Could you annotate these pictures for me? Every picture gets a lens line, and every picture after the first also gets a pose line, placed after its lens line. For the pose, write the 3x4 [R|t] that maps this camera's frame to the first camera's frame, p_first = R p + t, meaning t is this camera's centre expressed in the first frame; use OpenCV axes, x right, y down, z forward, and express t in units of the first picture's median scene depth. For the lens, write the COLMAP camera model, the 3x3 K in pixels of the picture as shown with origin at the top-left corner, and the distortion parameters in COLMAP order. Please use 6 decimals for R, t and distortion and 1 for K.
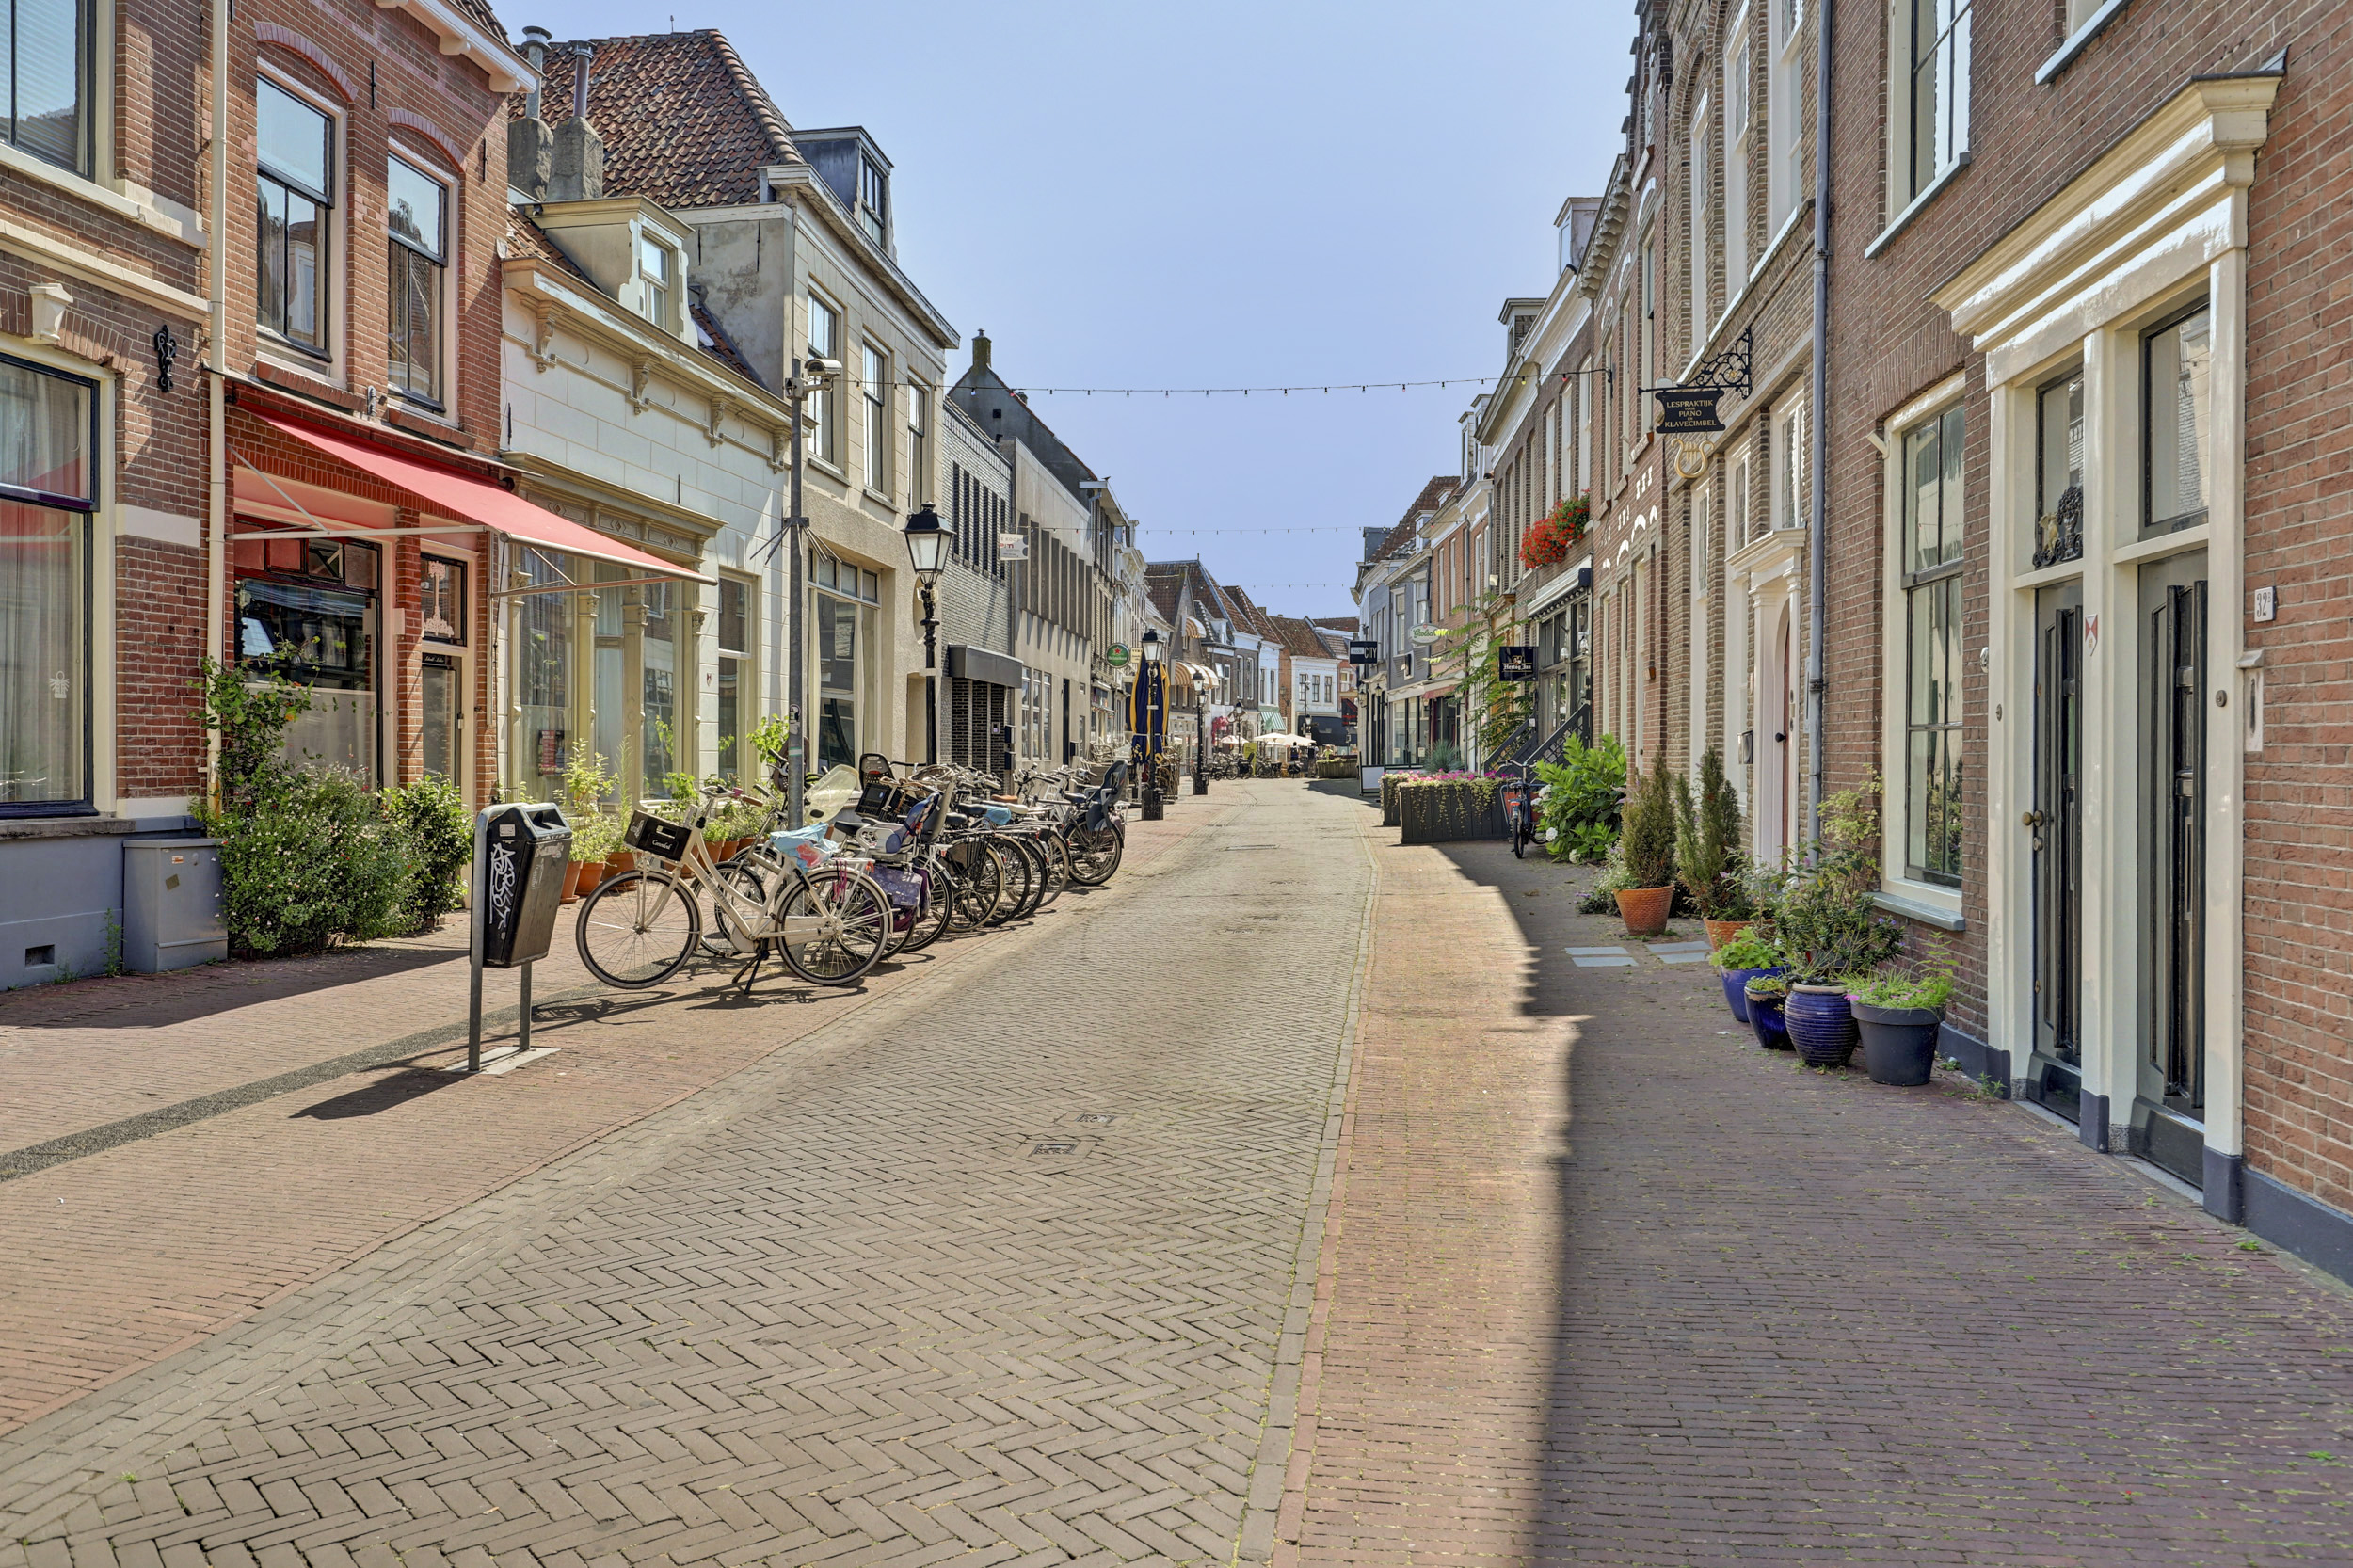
lens RADIAL K [[1750.2, 0, 1173.4], [0, 1750.2, 771.0], [0, 0, 1]] dist [-0.003178, -0.000464]
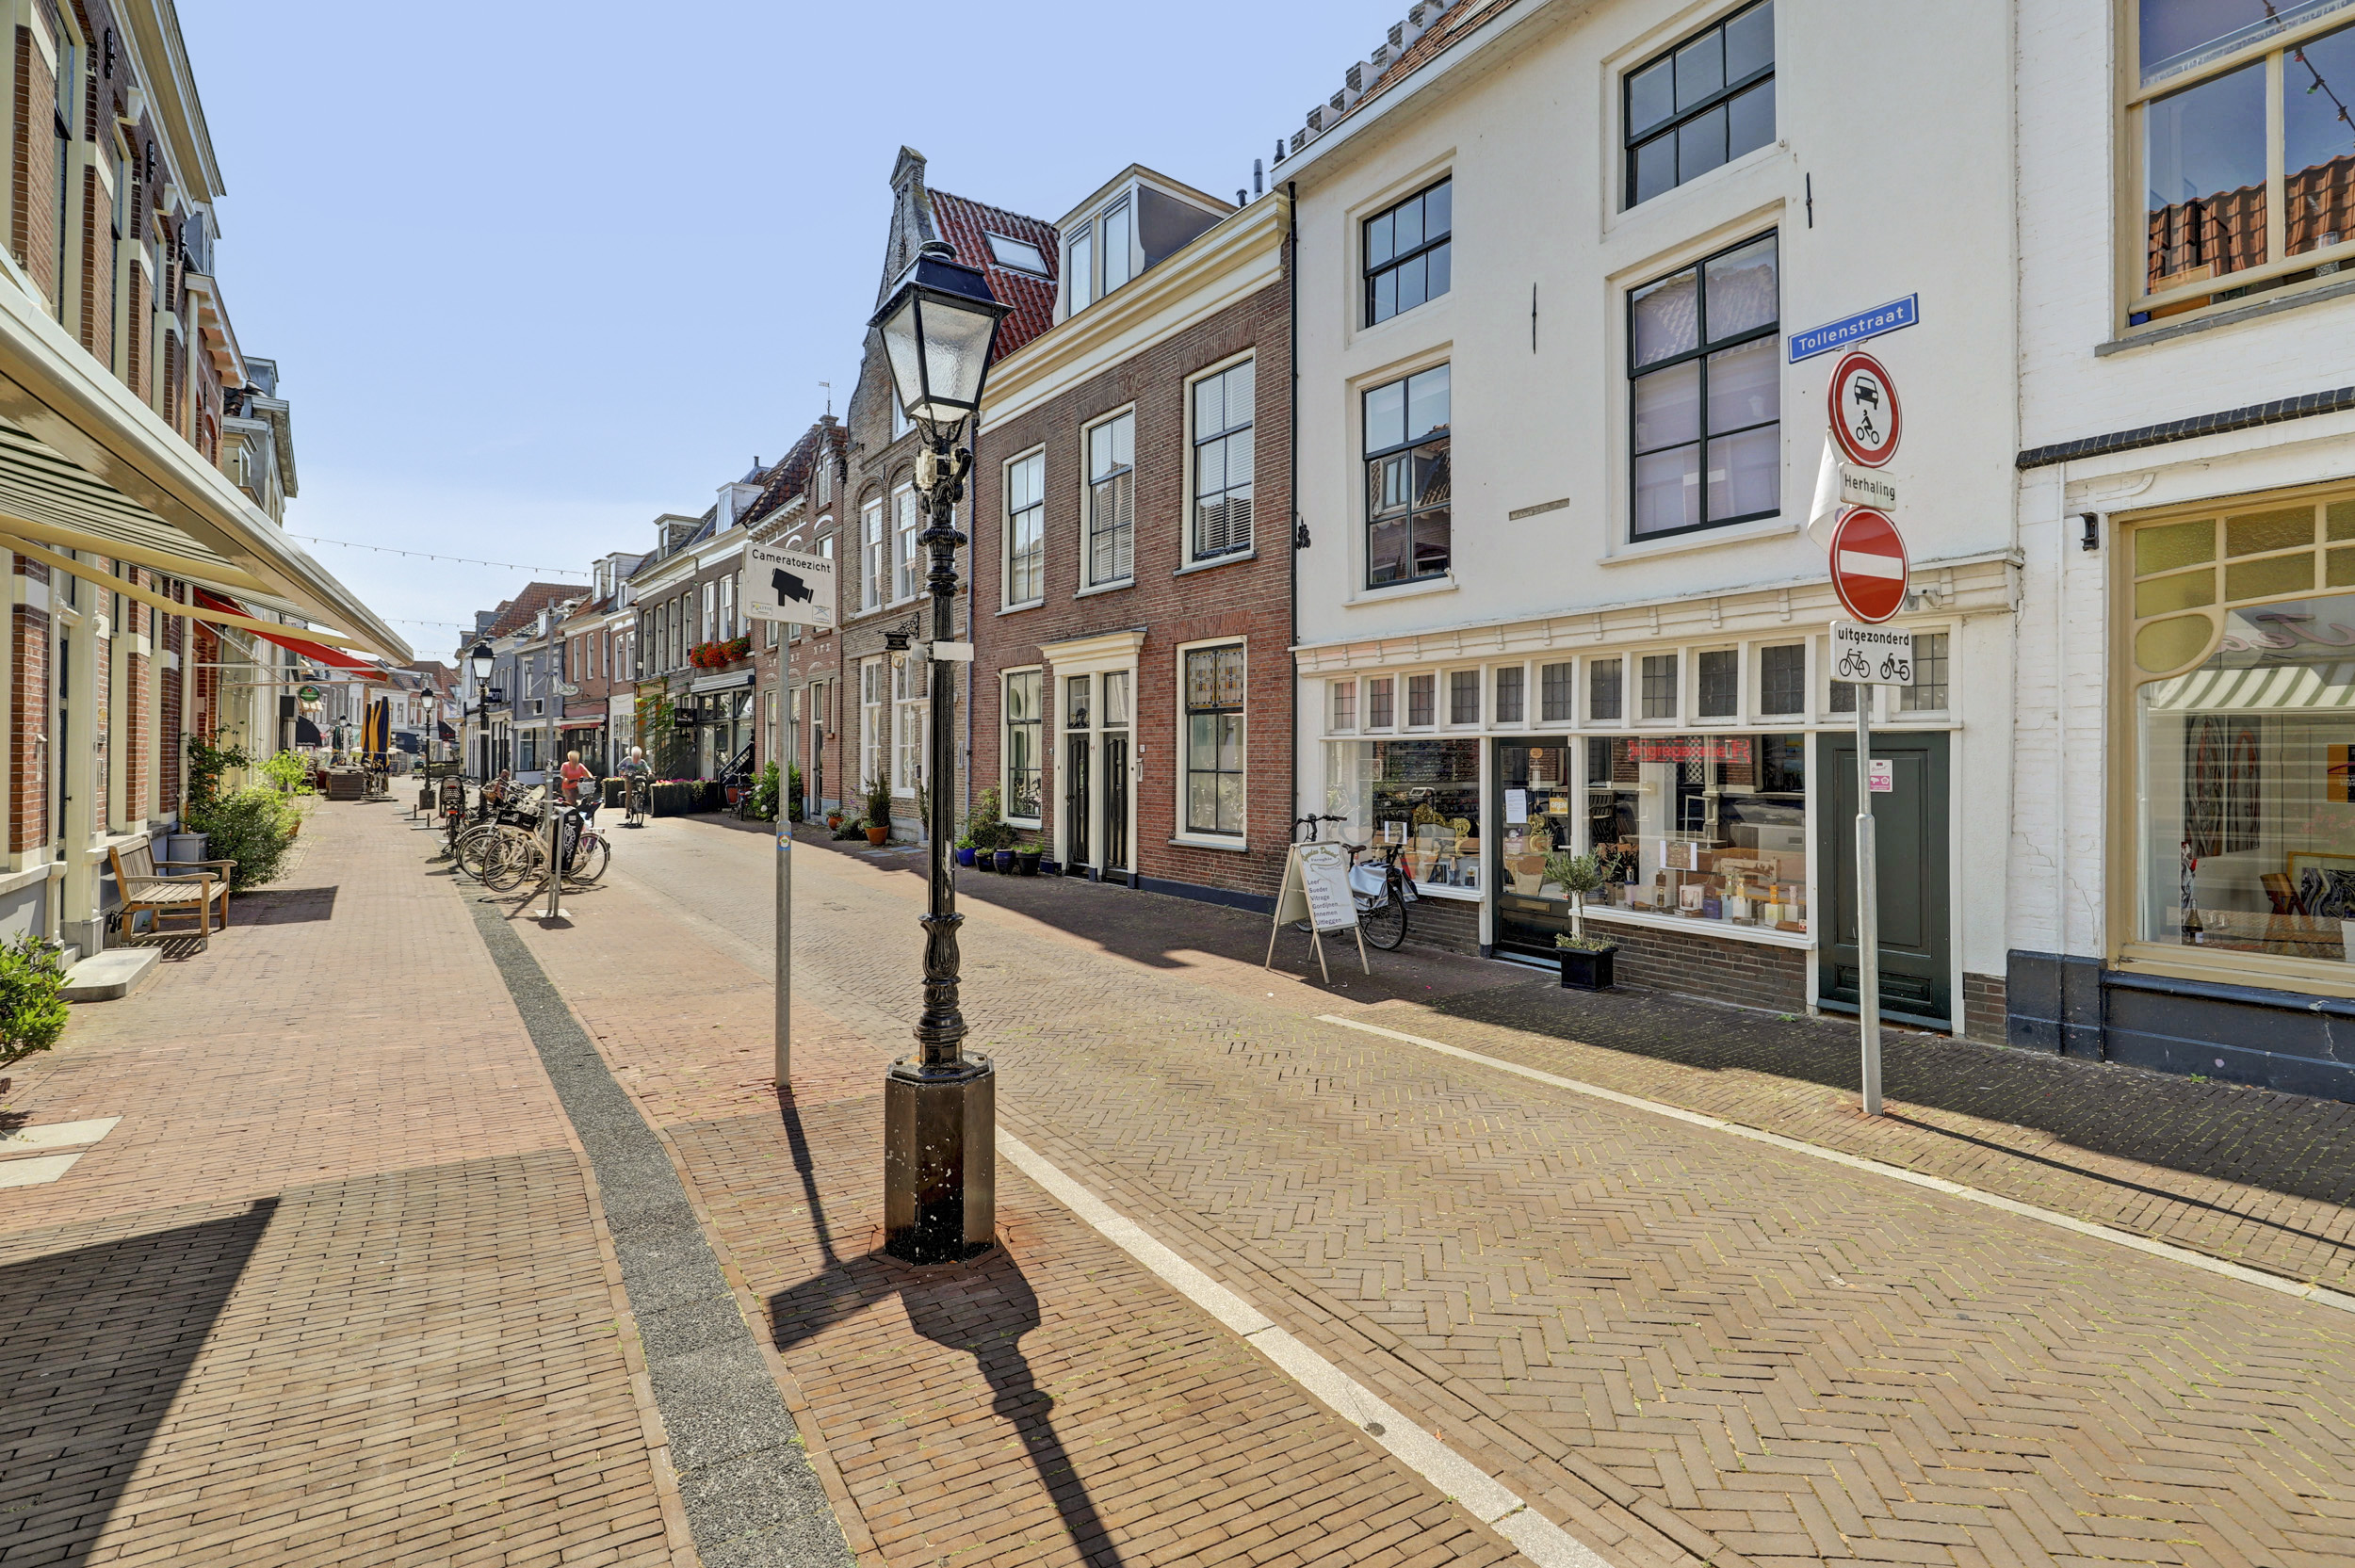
lens RADIAL K [[1073.7, 0, 1173.8], [0, 1073.7, 735.9], [0, 0, 1]] dist [-0.000805, -0.000292]
pose [[0.727197, 0.013756, 0.686291, -0.652961], [0.005865, 0.999638, -0.026252, -0.029123], [-0.686404, 0.023116, 0.726853, -0.570485]]
